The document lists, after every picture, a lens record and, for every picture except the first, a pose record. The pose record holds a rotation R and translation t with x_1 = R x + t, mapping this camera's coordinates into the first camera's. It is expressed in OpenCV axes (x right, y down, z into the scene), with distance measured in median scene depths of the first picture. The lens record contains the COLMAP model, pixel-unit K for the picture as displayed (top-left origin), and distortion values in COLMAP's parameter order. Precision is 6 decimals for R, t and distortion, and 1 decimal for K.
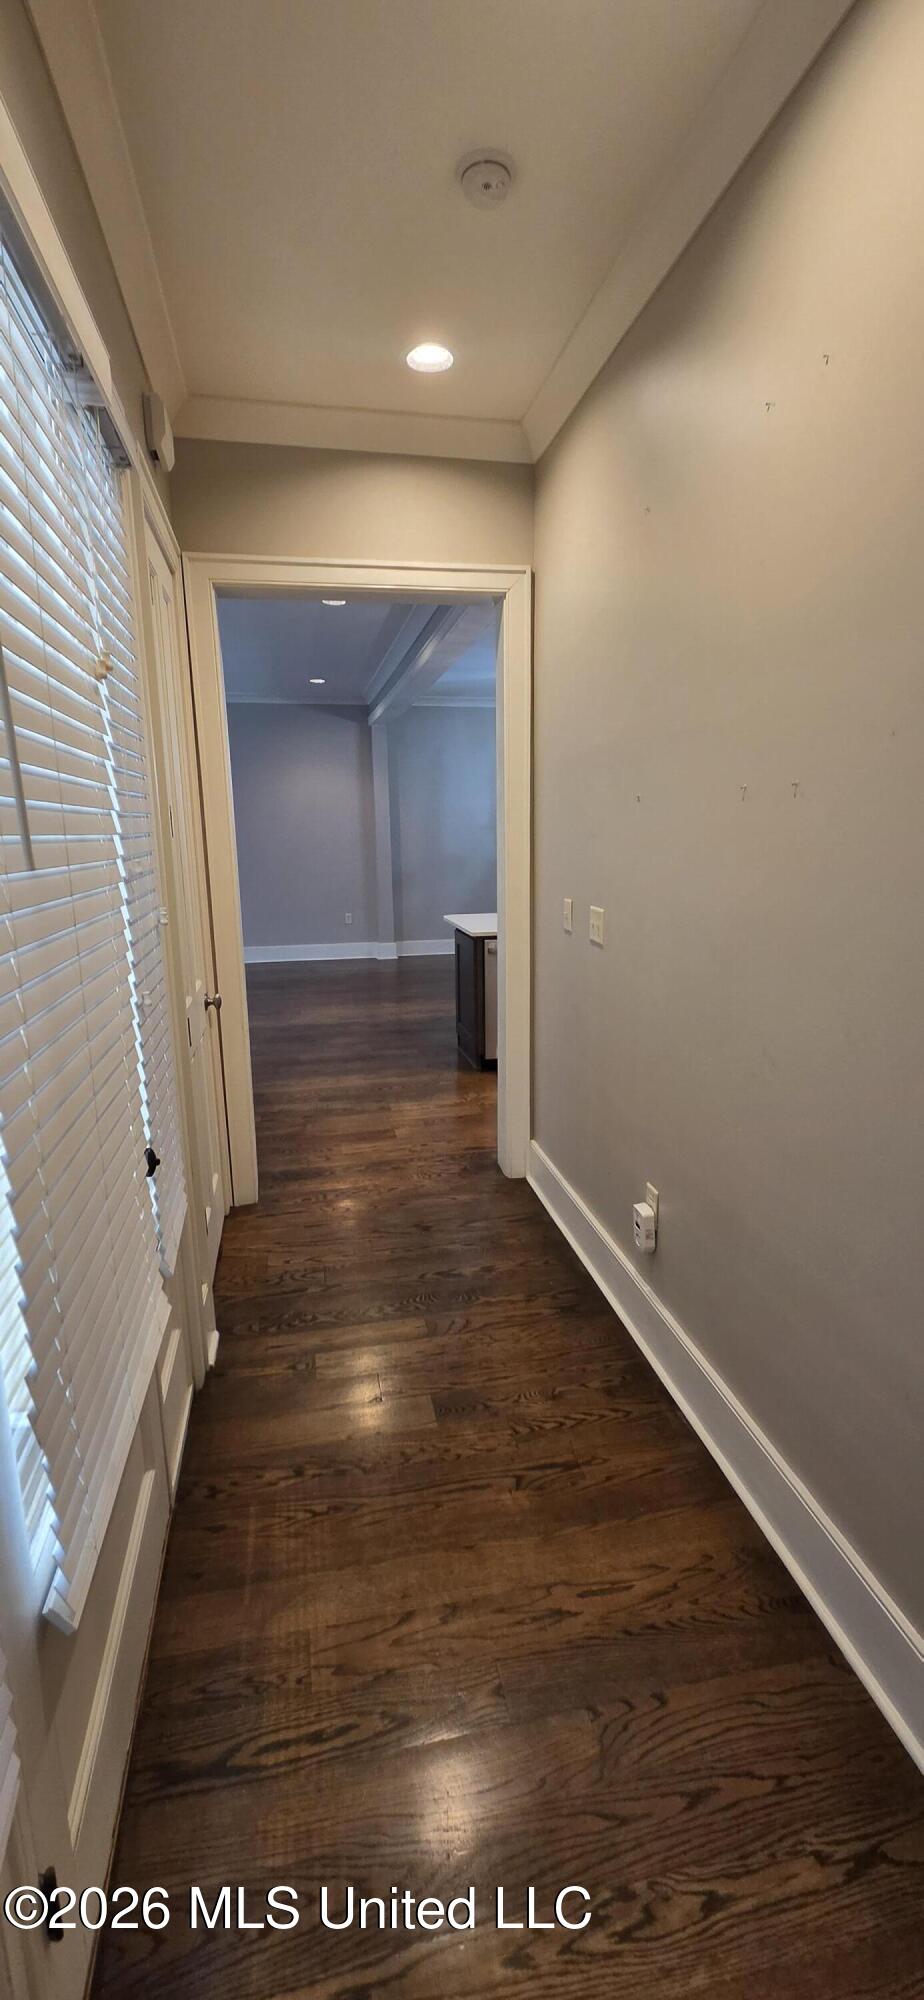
lens RADIAL K [[812.3, 0, 462.0], [0, 812.3, 1000.0], [0, 0, 1]] dist [-0.001529, 0.000059]
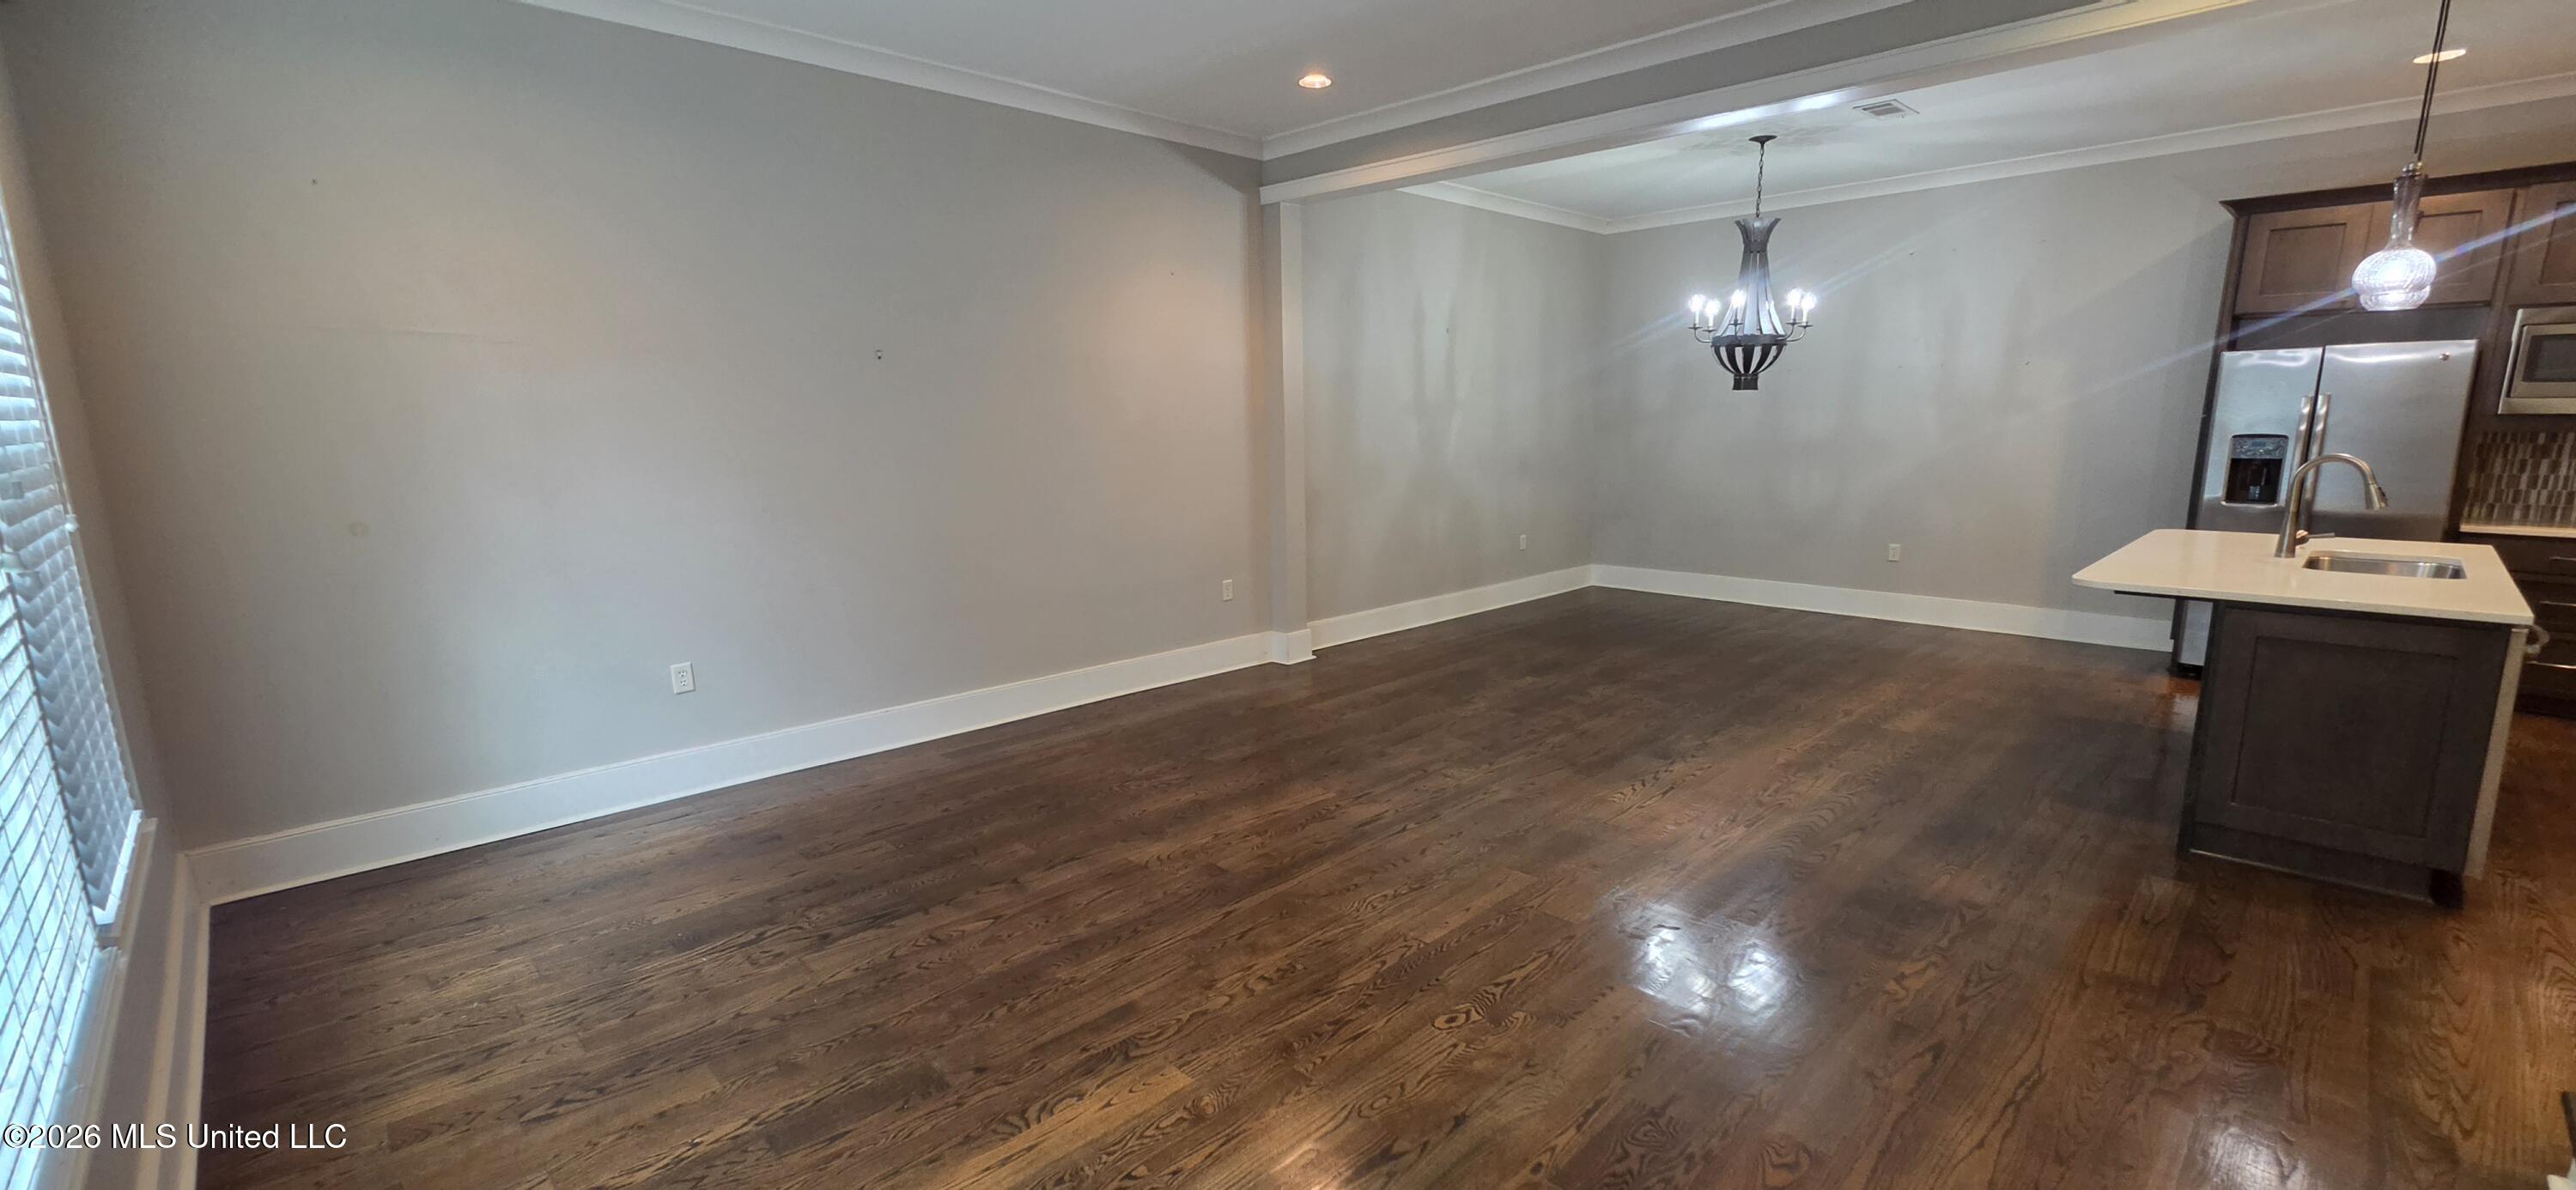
lens RADIAL K [[1046.2, 0, 1287.8], [0, 1046.2, 613.1], [0, 0, 1]] dist [-0.001529, 0.000059]
pose [[0.844572, -0.102545, 0.525531, -0.447204], [0.113785, 0.993445, 0.010985, -0.089545], [-0.523212, 0.050520, 0.850704, 0.442158]]
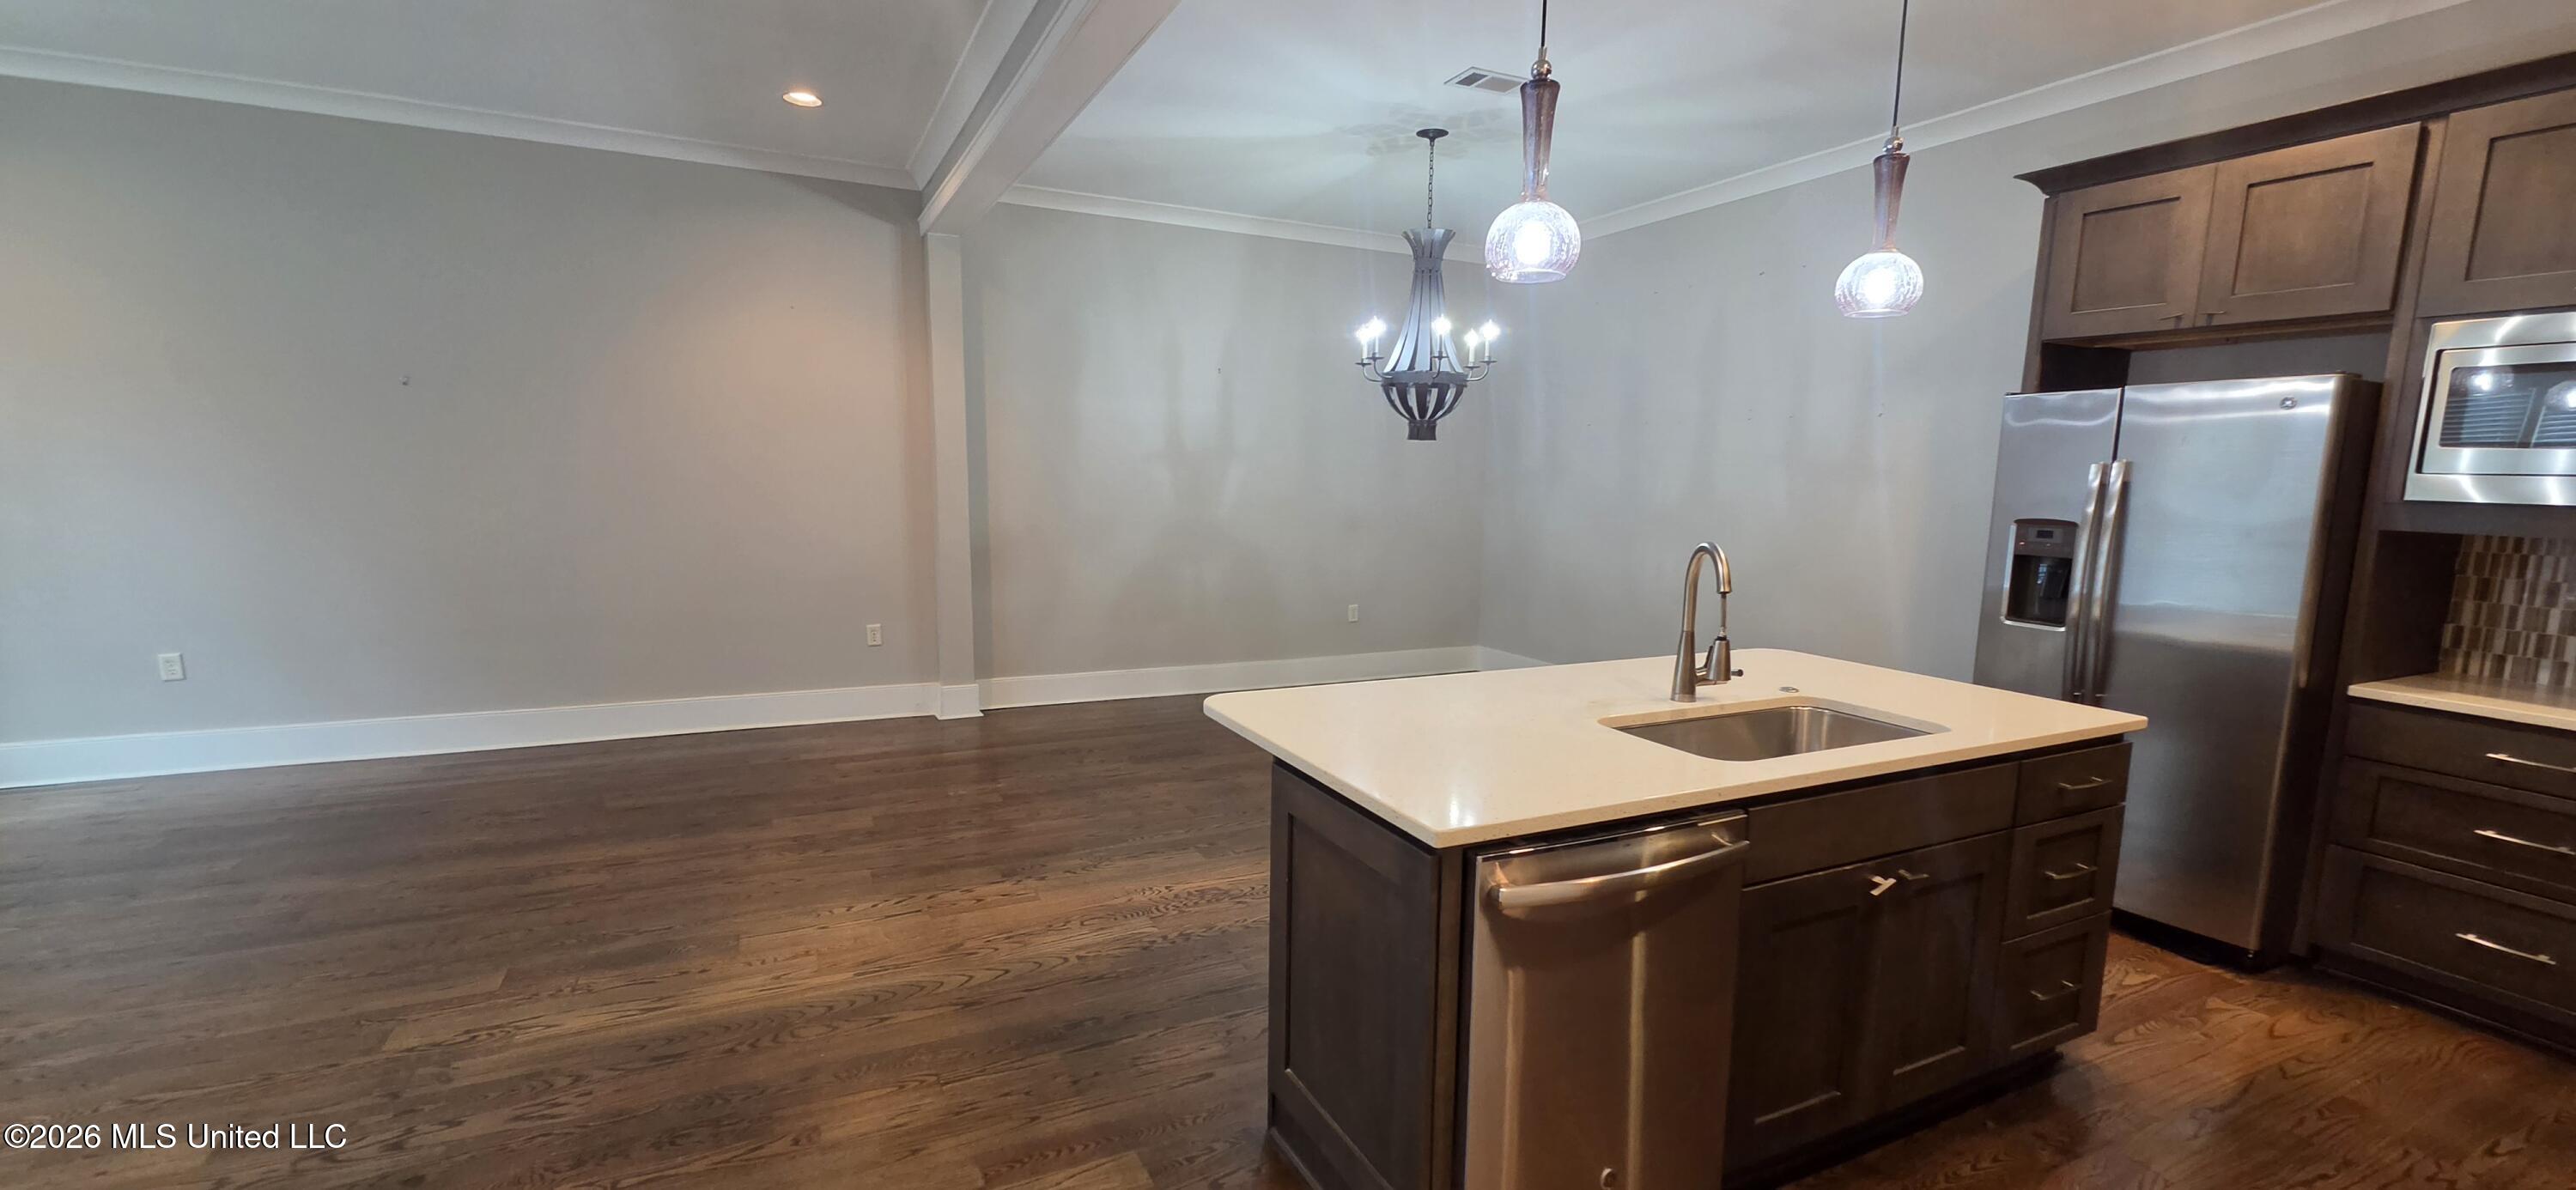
lens RADIAL K [[1046.2, 0, 1287.8], [0, 1046.2, 613.1], [0, 0, 1]] dist [-0.001529, 0.000059]
pose [[0.968693, -0.006542, 0.248174, -0.057538], [0.022574, 0.997833, -0.061809, -0.070019], [-0.247232, 0.065476, 0.966742, 0.354470]]
